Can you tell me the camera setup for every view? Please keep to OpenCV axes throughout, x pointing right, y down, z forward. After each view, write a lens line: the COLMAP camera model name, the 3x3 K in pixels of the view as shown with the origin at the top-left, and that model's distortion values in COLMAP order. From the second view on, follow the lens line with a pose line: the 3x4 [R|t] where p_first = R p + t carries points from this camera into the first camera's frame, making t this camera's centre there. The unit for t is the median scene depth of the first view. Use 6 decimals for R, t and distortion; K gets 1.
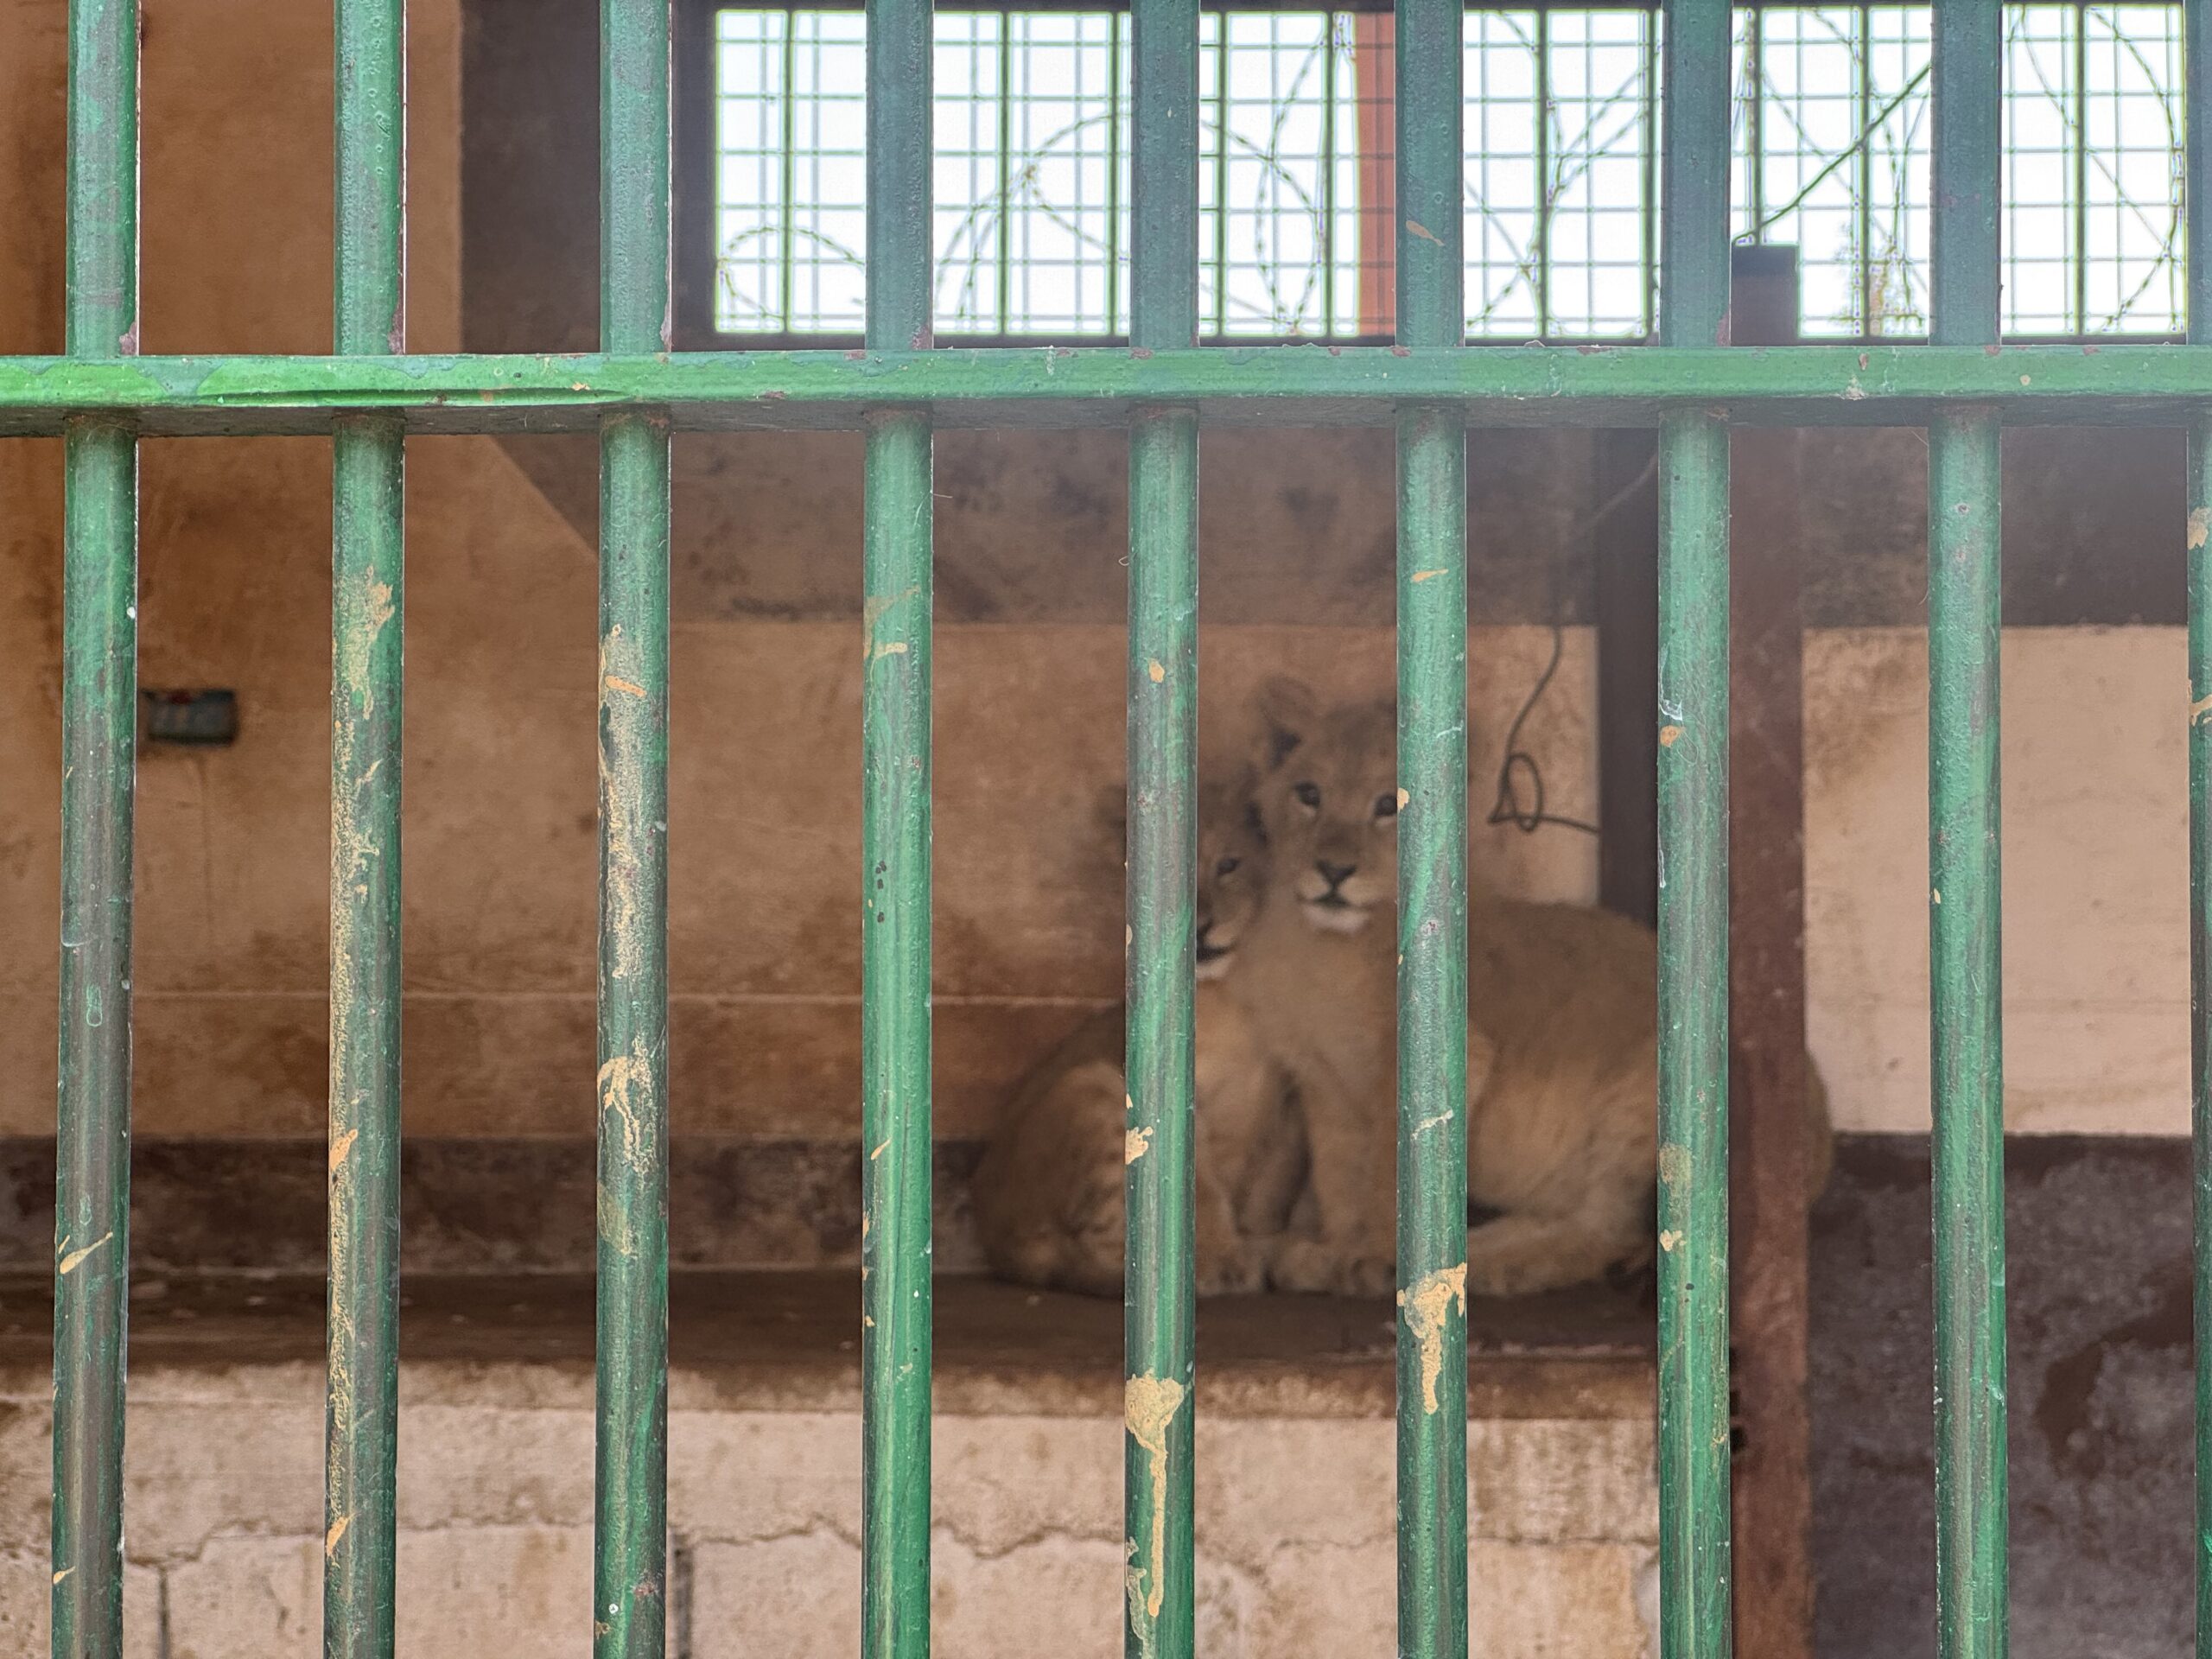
lens RADIAL K [[4996.7, 0, 1113.7], [0, 4996.7, 800.8], [0, 0, 1]] dist [-0.261537, 7.229148]
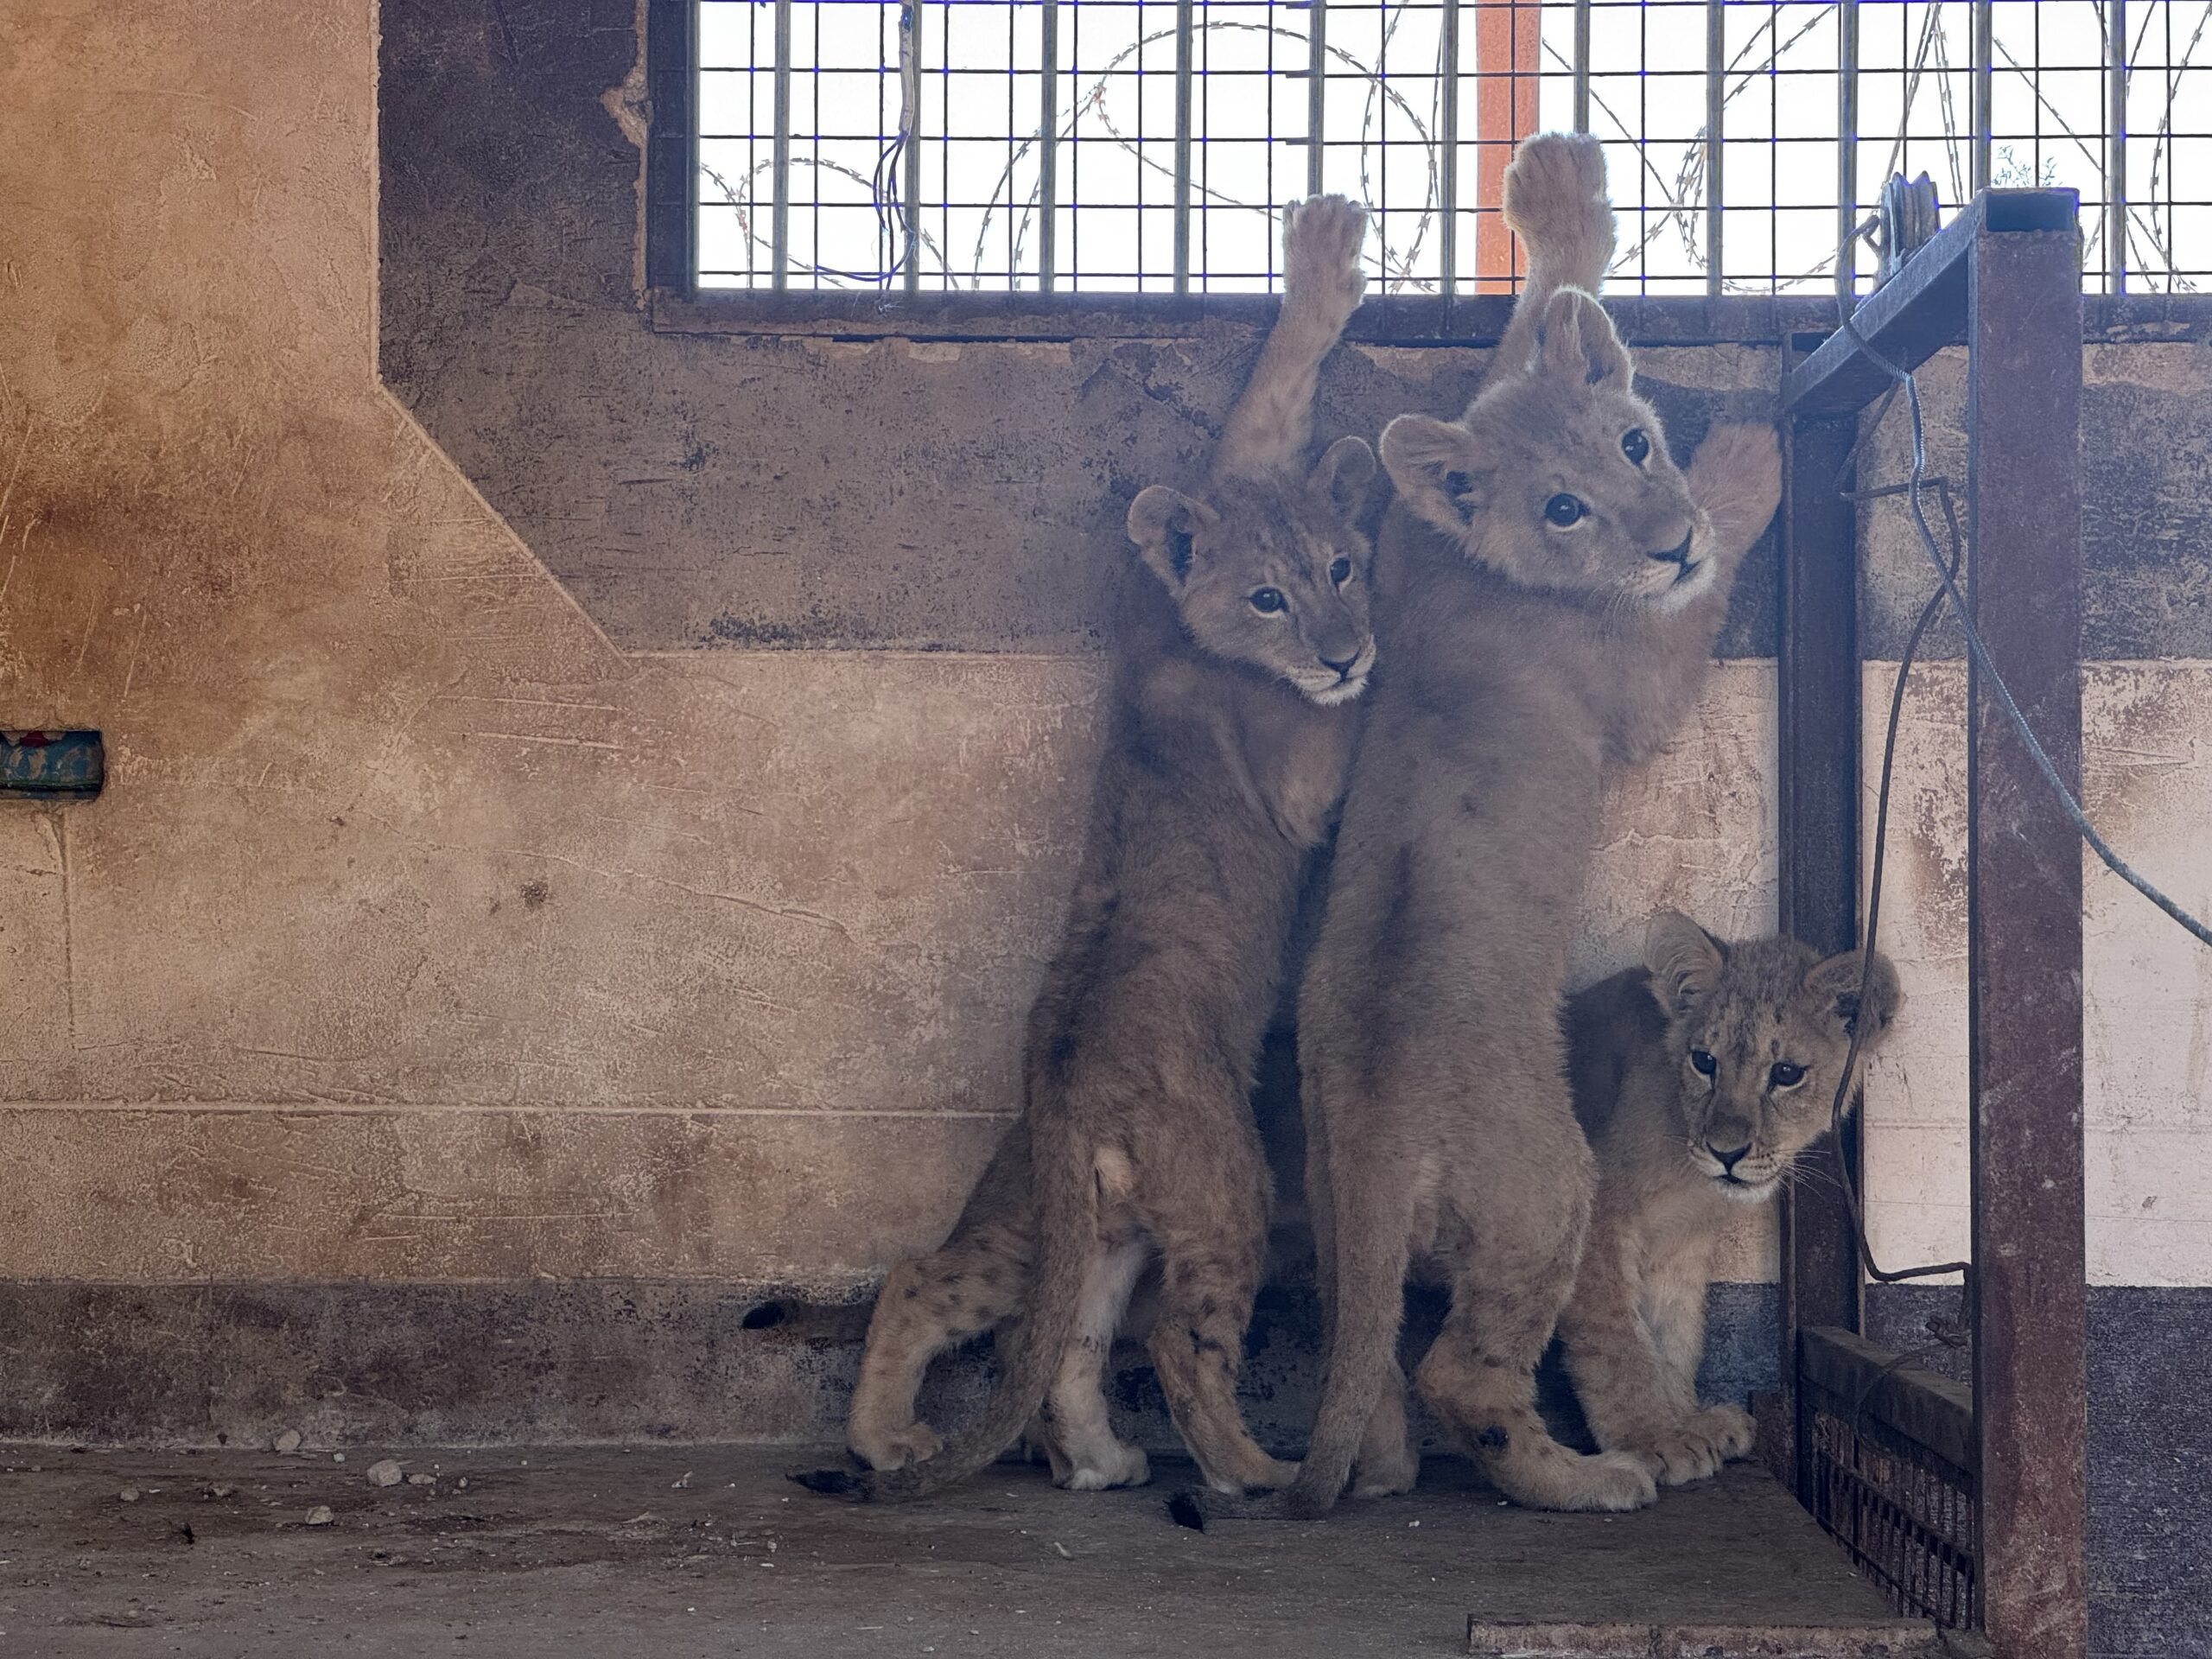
lens RADIAL K [[4972.0, 0, 1105.2], [0, 4972.0, 794.1], [0, 0, 1]] dist [-0.186010, 6.149956]
pose [[0.999733, 0.003553, -0.022846, 0.006152], [-0.003198, 0.999874, 0.015576, -0.025131], [0.022899, -0.015499, 0.999618, 0.191792]]
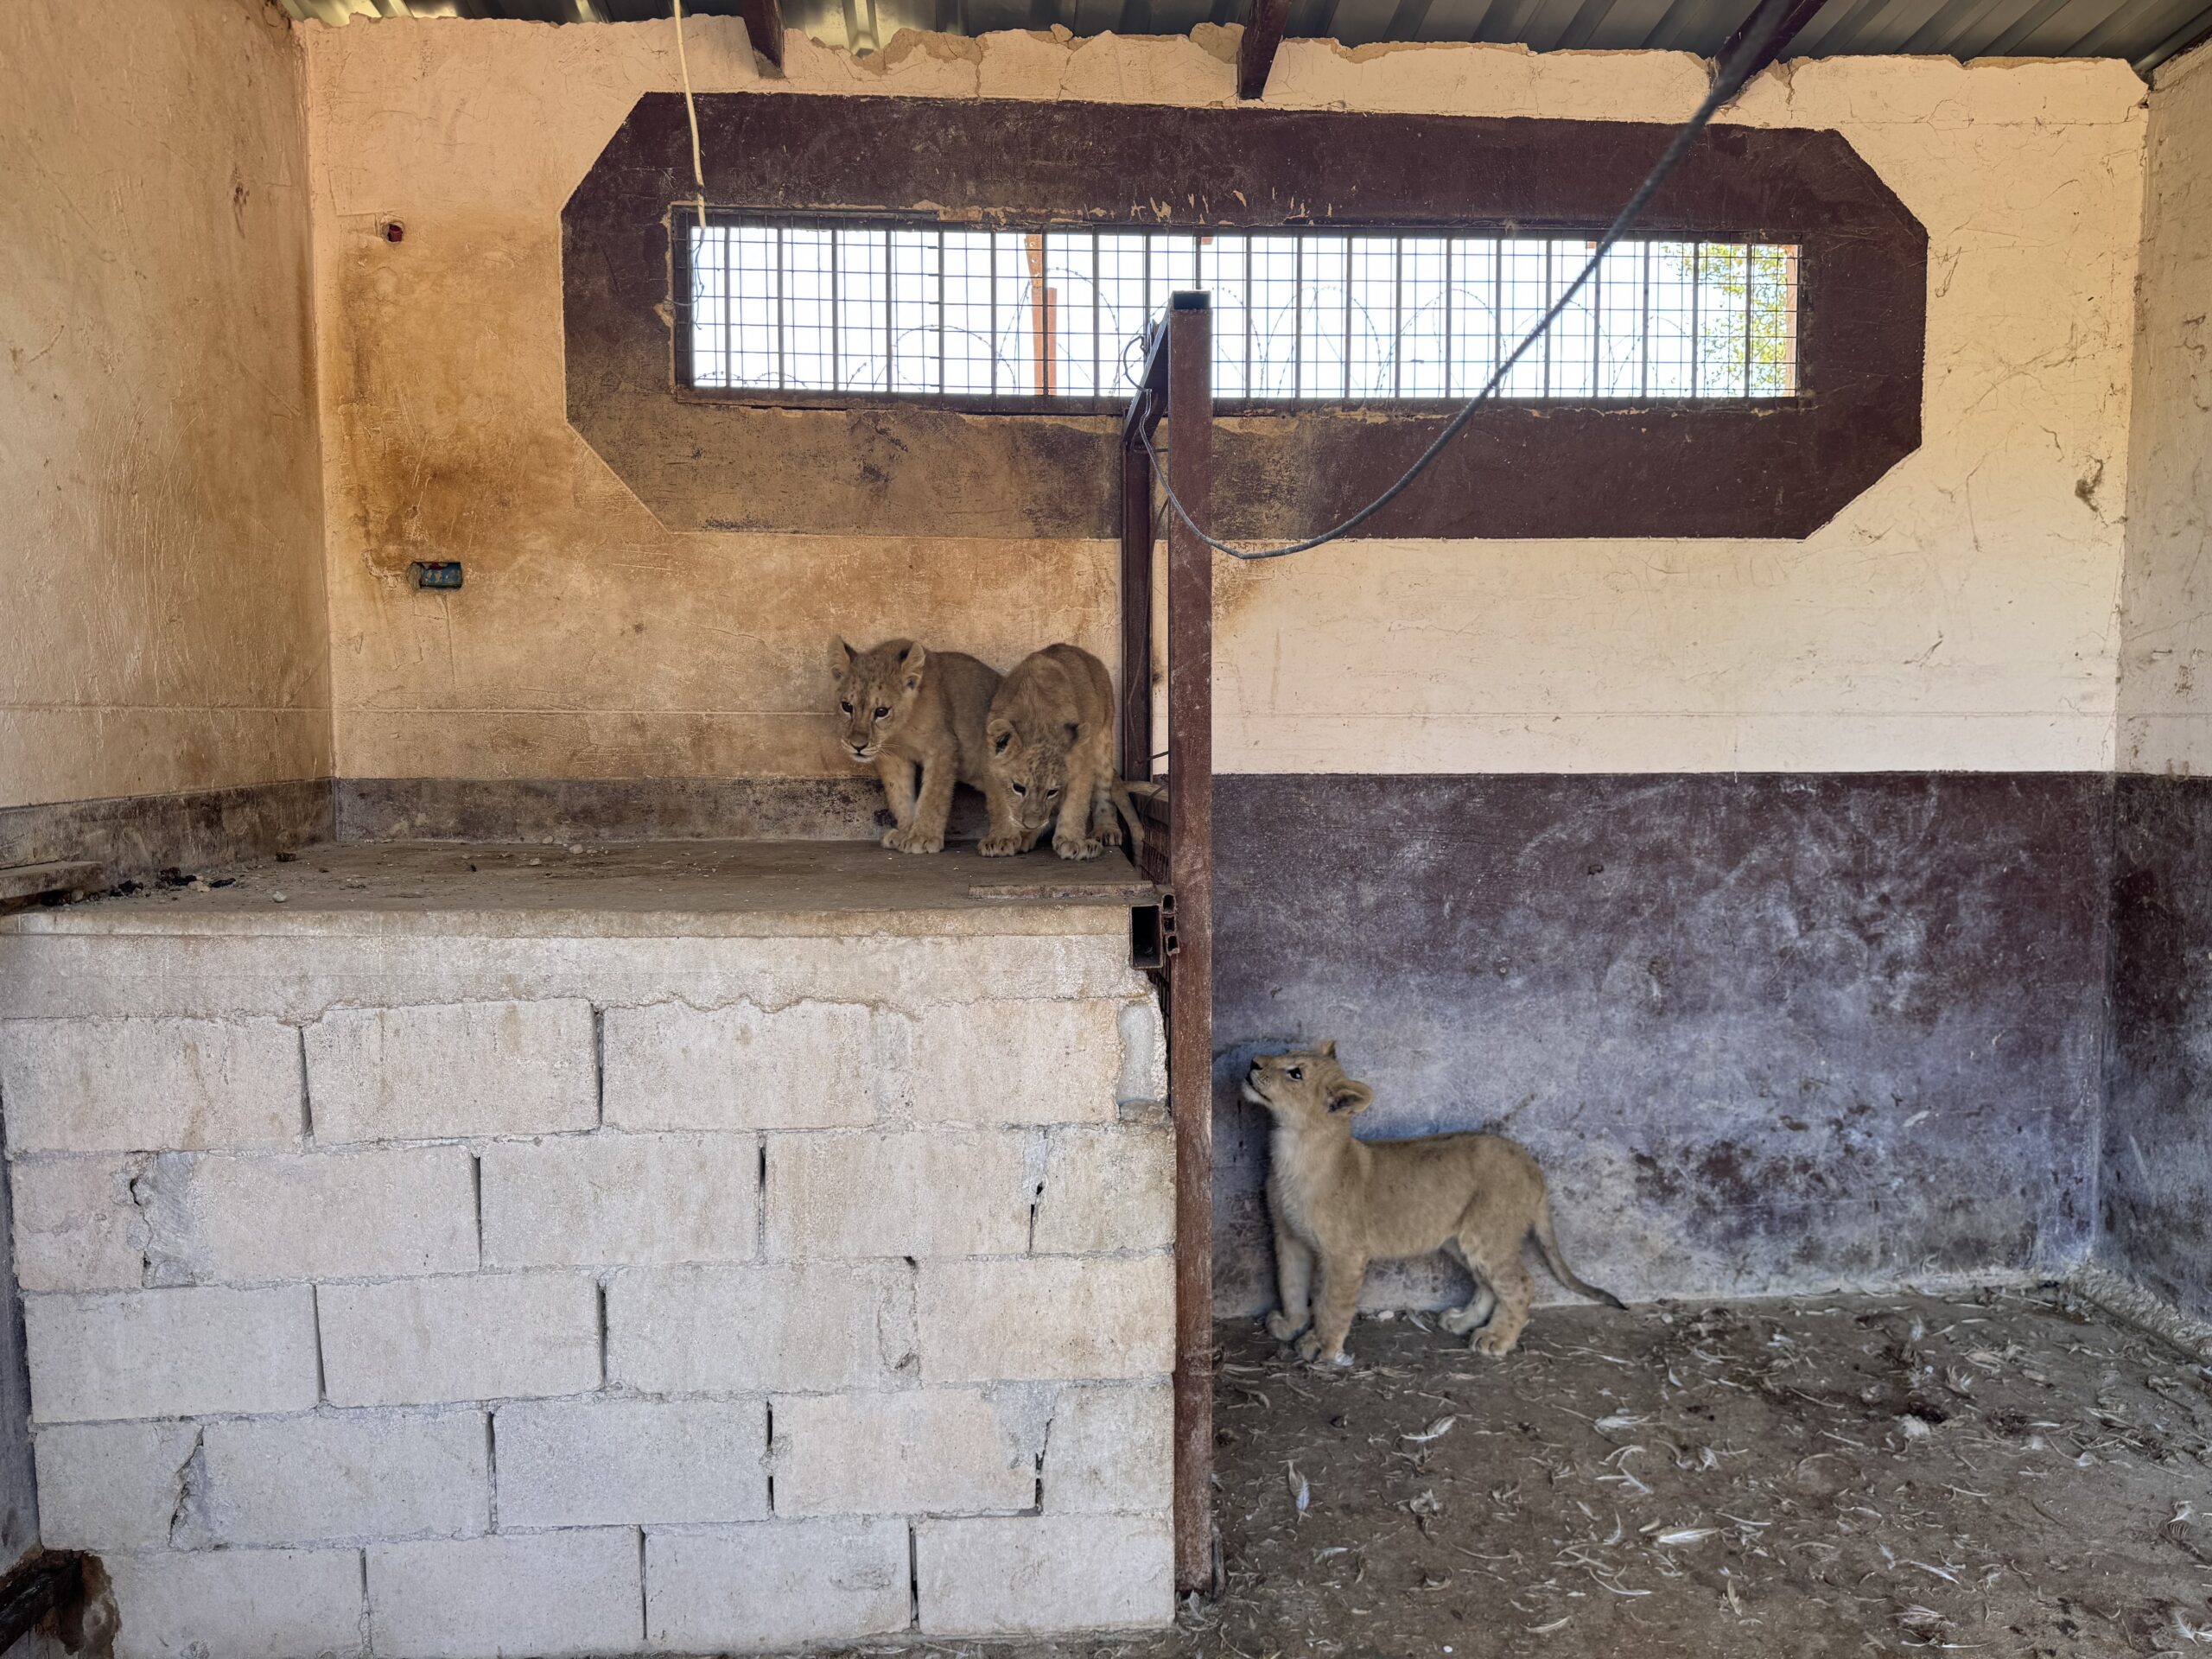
lens RADIAL K [[1541.8, 0, 1106.0], [0, 1541.8, 829.5], [0, 0, 1]] dist [0.196888, -0.426344]
pose [[0.998250, -0.006955, 0.058726, 0.050780], [0.000399, 0.993830, 0.110916, 0.015475], [-0.059135, -0.110698, 0.992093, 0.328839]]
